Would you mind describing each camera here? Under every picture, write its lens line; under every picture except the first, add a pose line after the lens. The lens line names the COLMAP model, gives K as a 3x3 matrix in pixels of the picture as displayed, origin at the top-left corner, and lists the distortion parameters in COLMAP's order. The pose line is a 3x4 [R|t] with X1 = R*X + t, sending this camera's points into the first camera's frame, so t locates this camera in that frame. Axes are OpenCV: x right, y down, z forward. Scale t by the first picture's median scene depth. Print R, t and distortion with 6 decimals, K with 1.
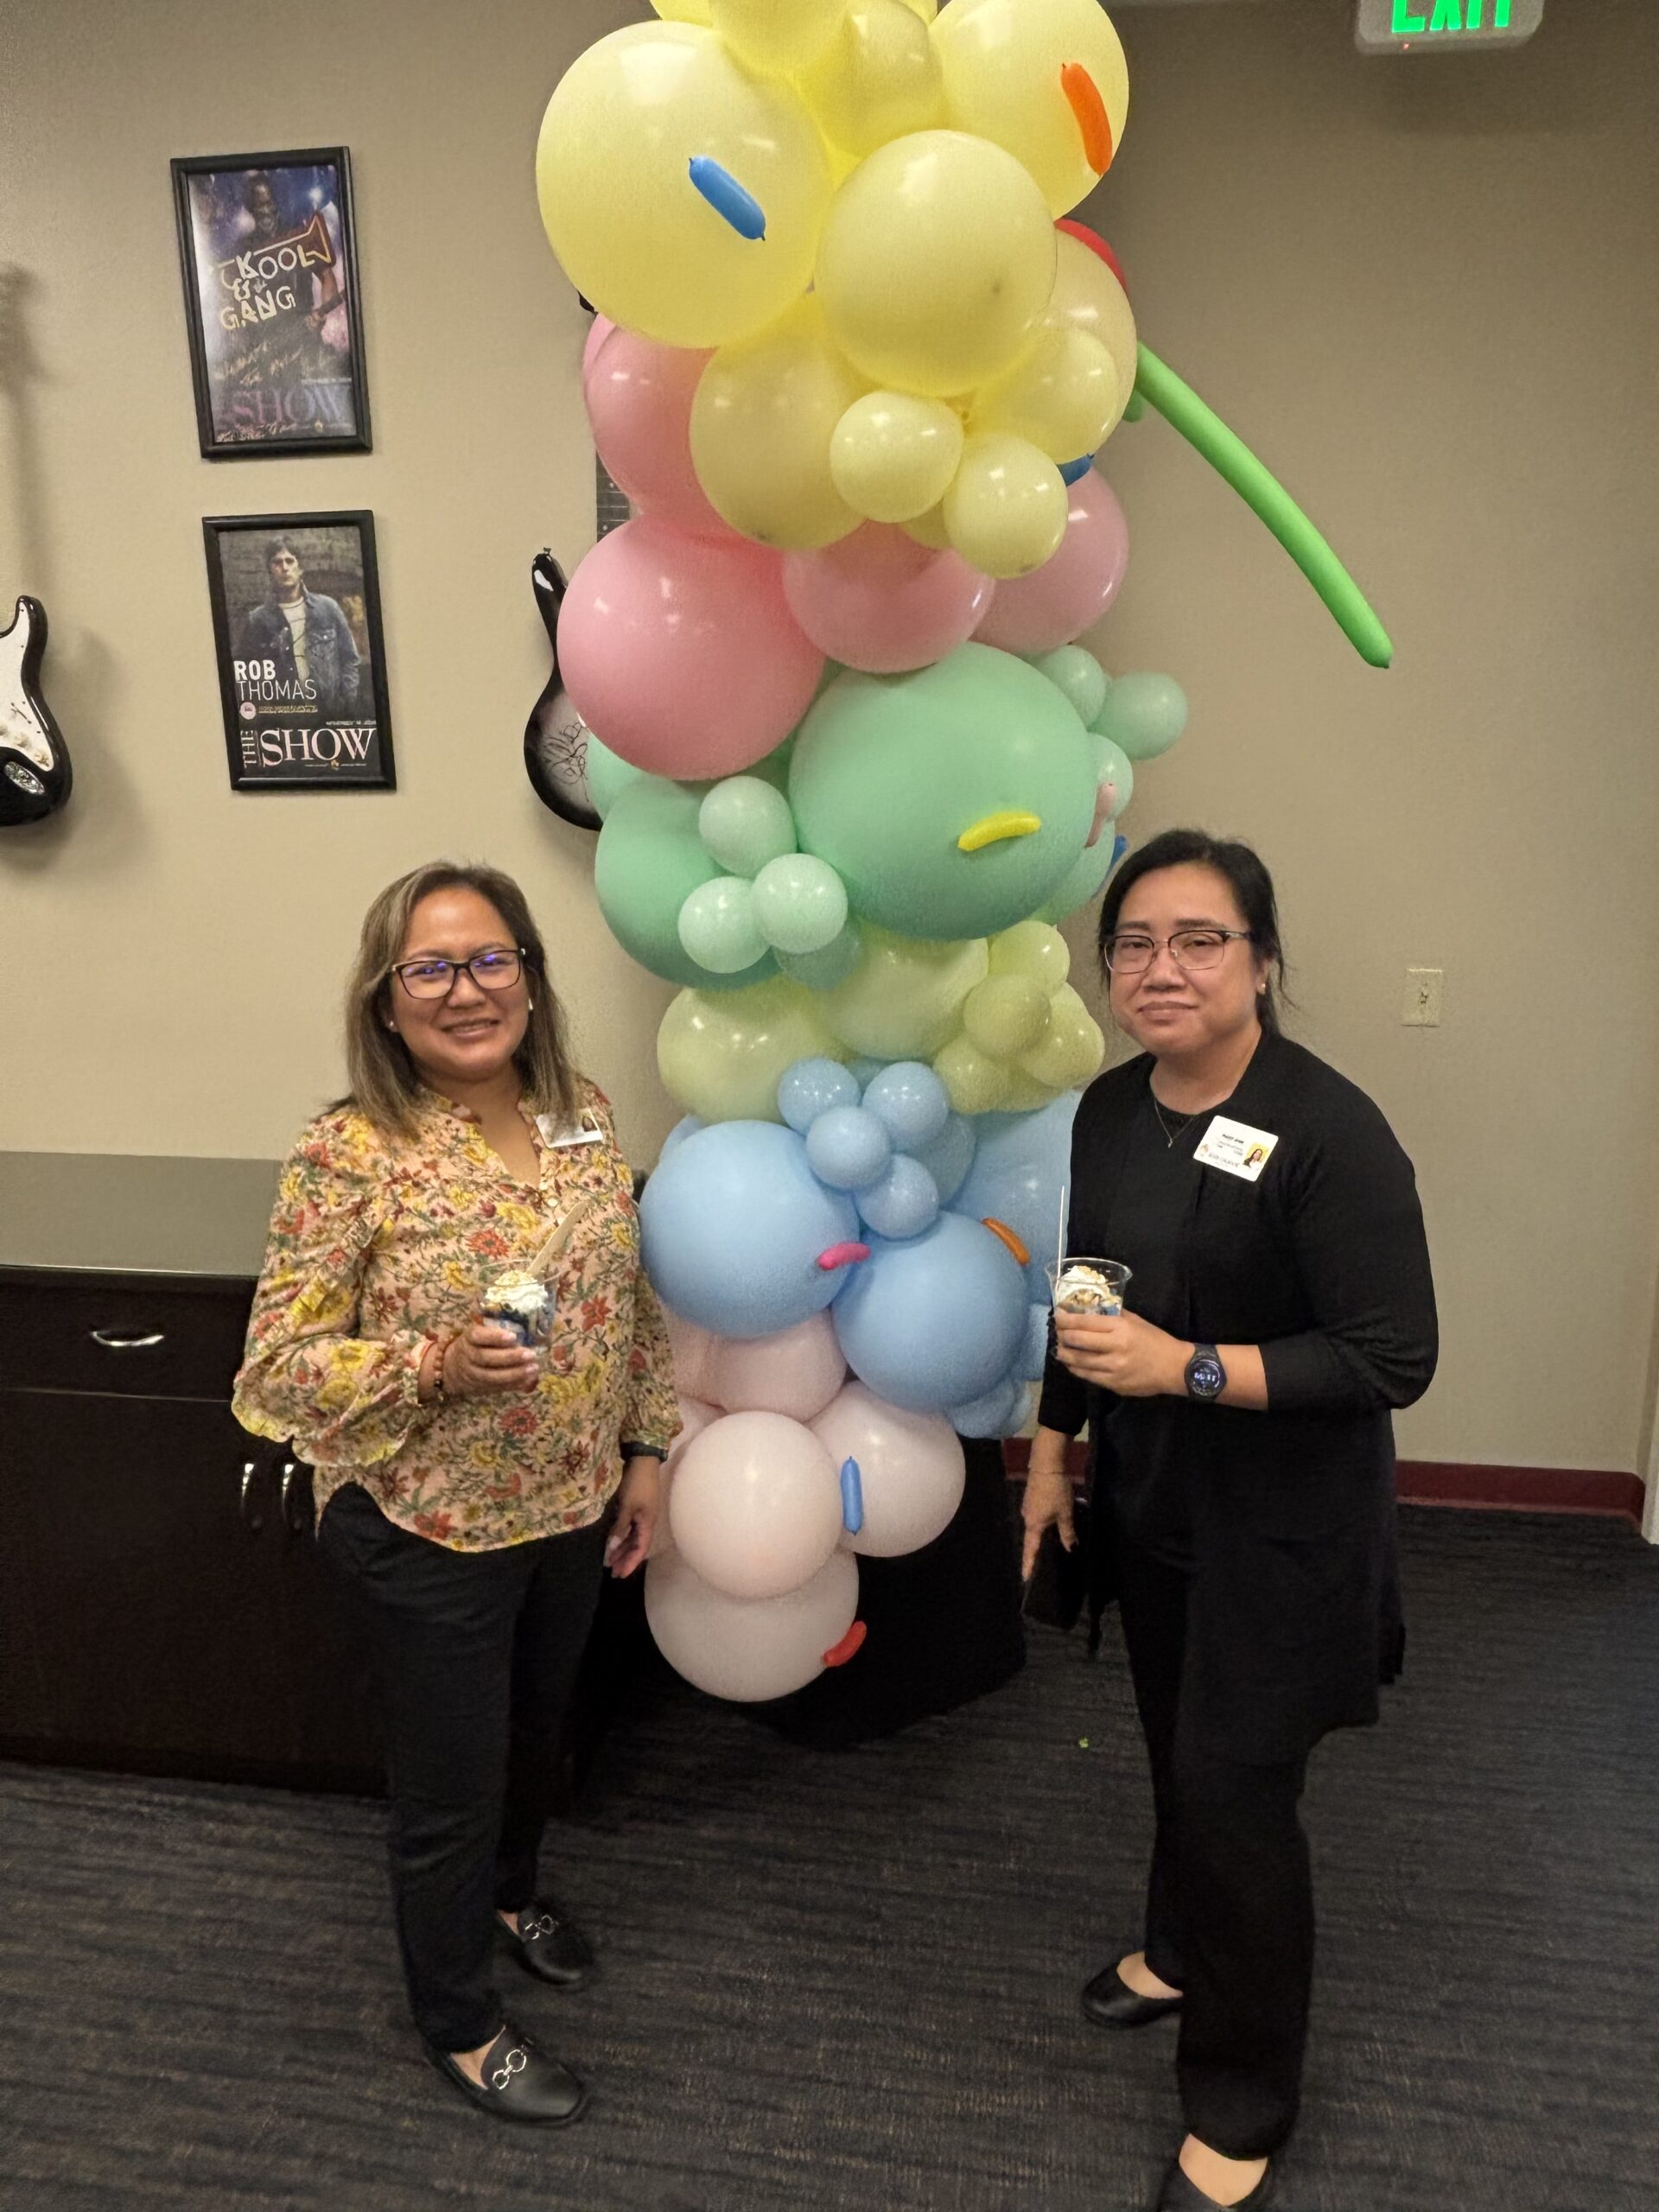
lens RADIAL K [[1421.9, 0, 838.8], [0, 1421.9, 1097.9], [0, 0, 1]] dist [-0.000399, 0.021499]
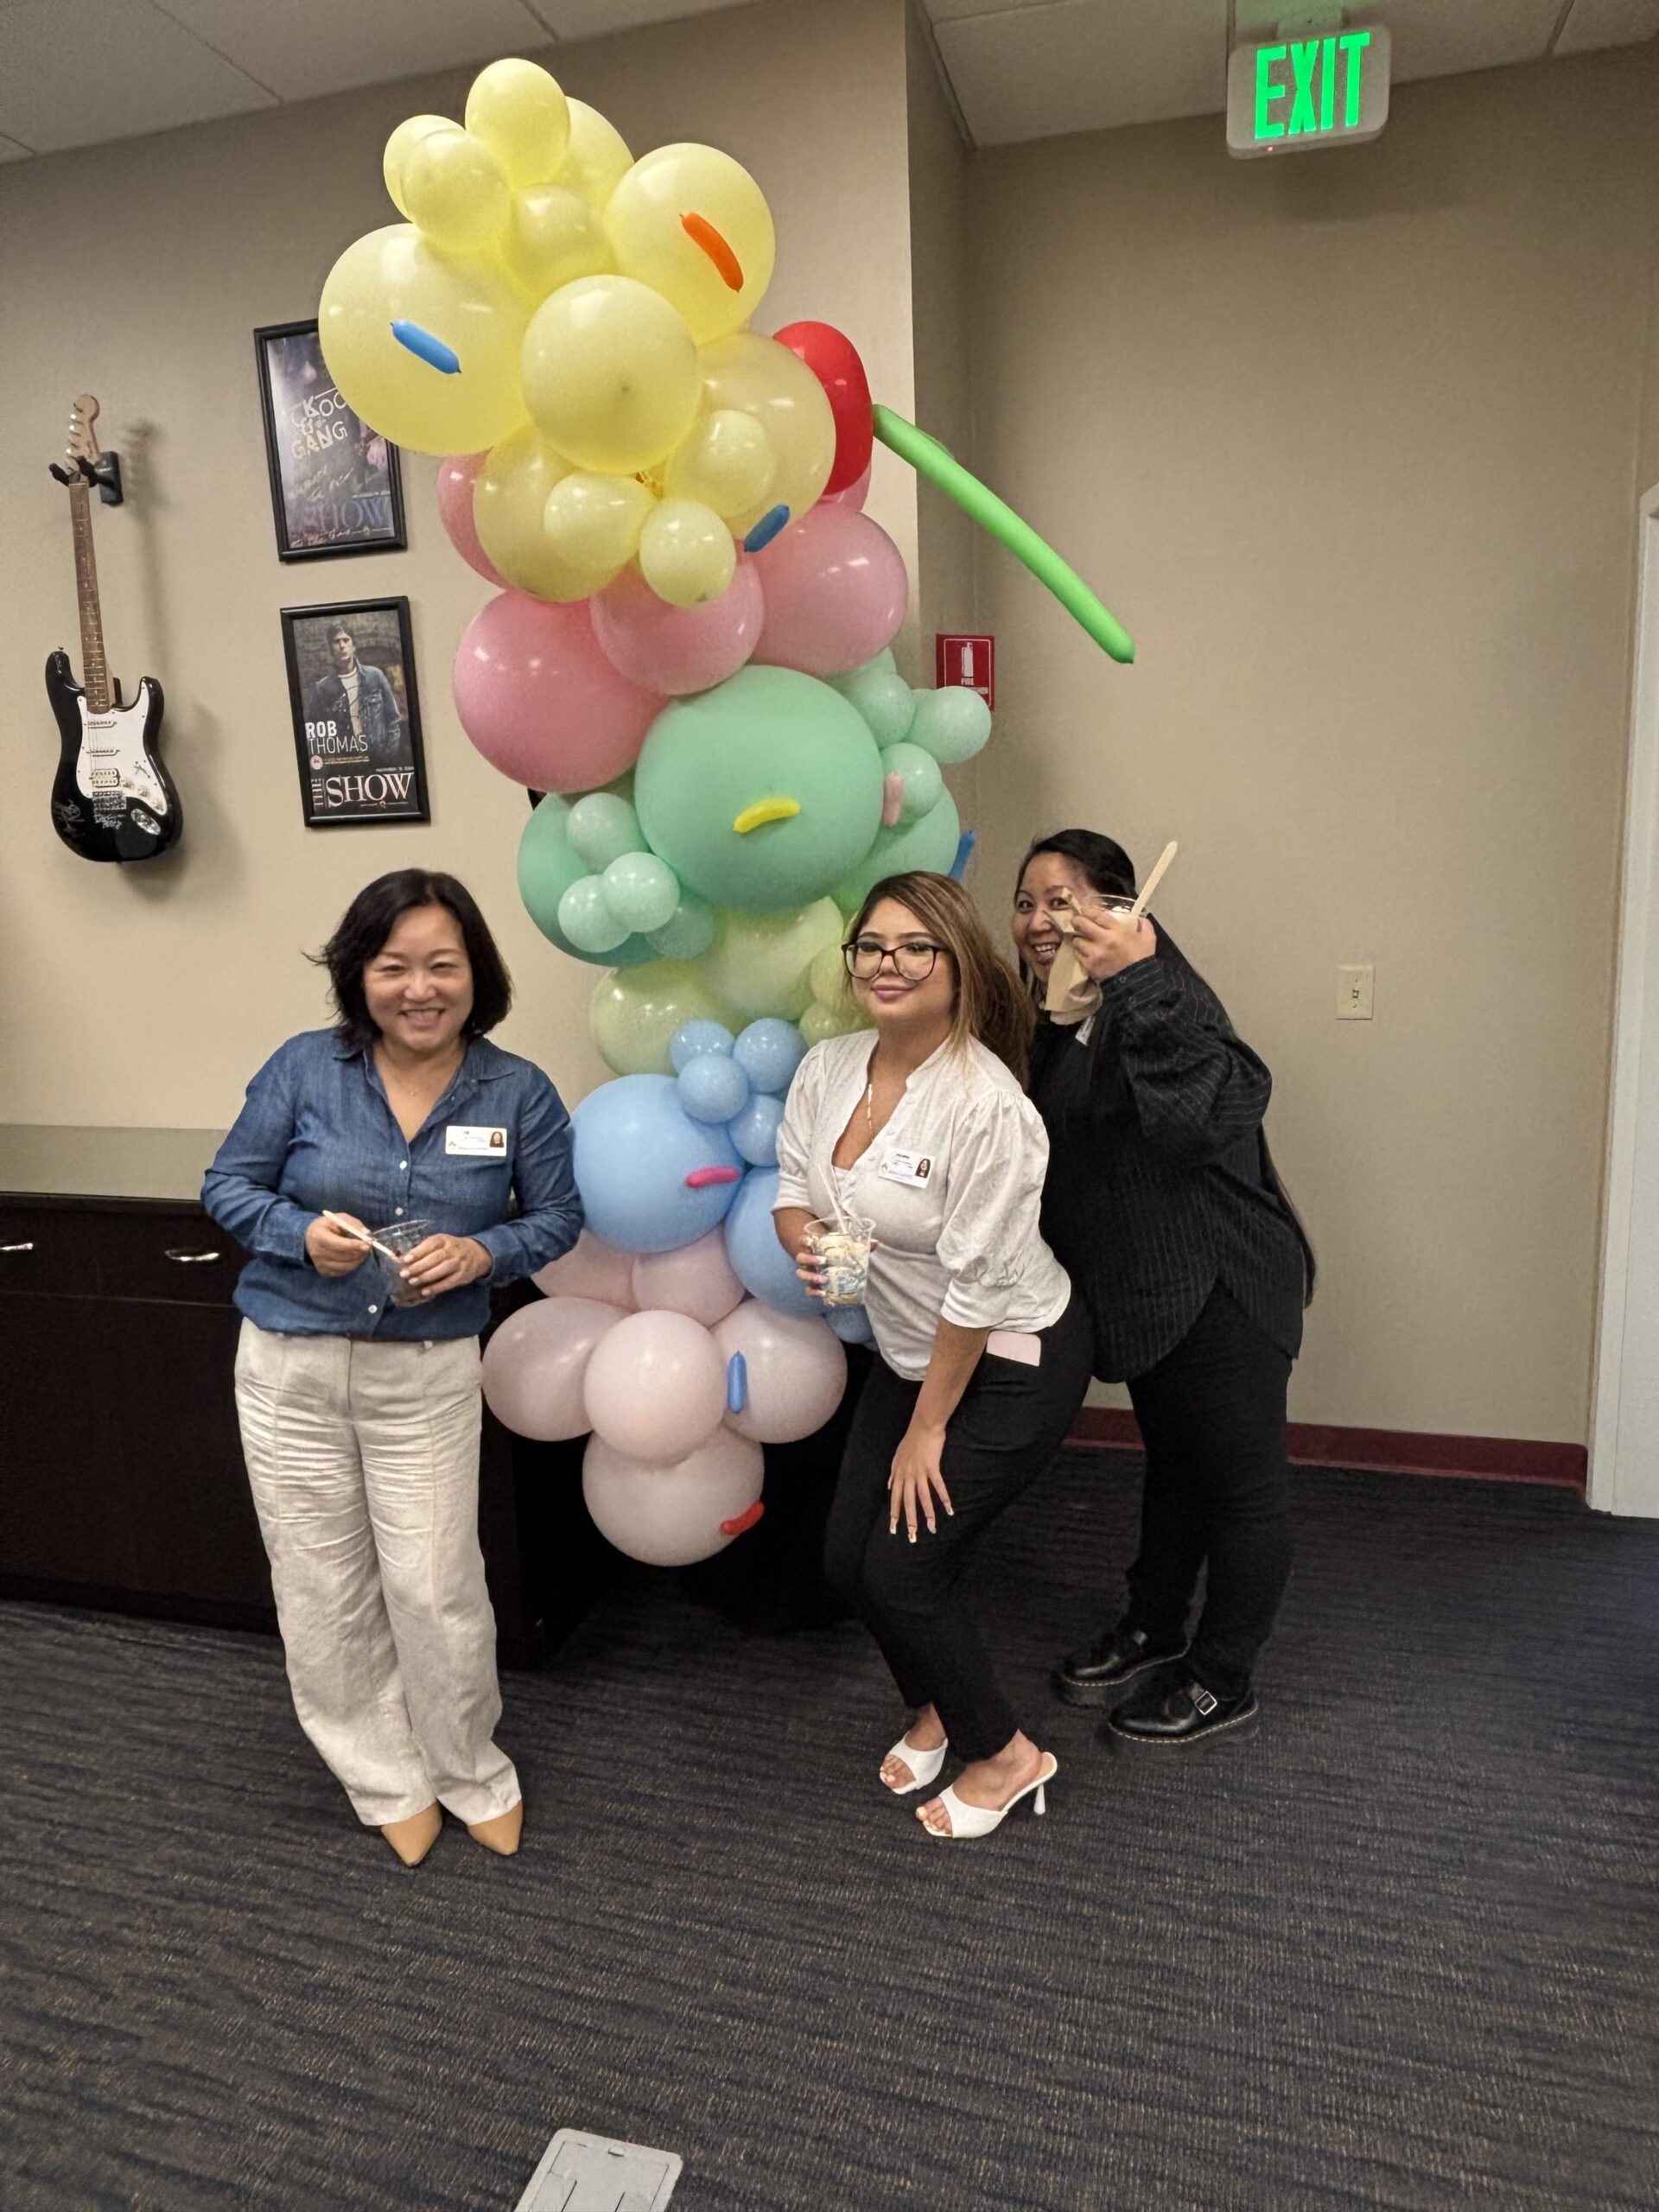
lens RADIAL K [[1350.5, 0, 836.5], [0, 1350.5, 1099.1], [0, 0, 1]] dist [0.032749, -0.005929]
pose [[0.991525, -0.002571, -0.129890, 0.217491], [-0.002075, 0.999363, -0.035623, 0.071453], [0.129899, 0.035591, 0.990888, -0.115086]]
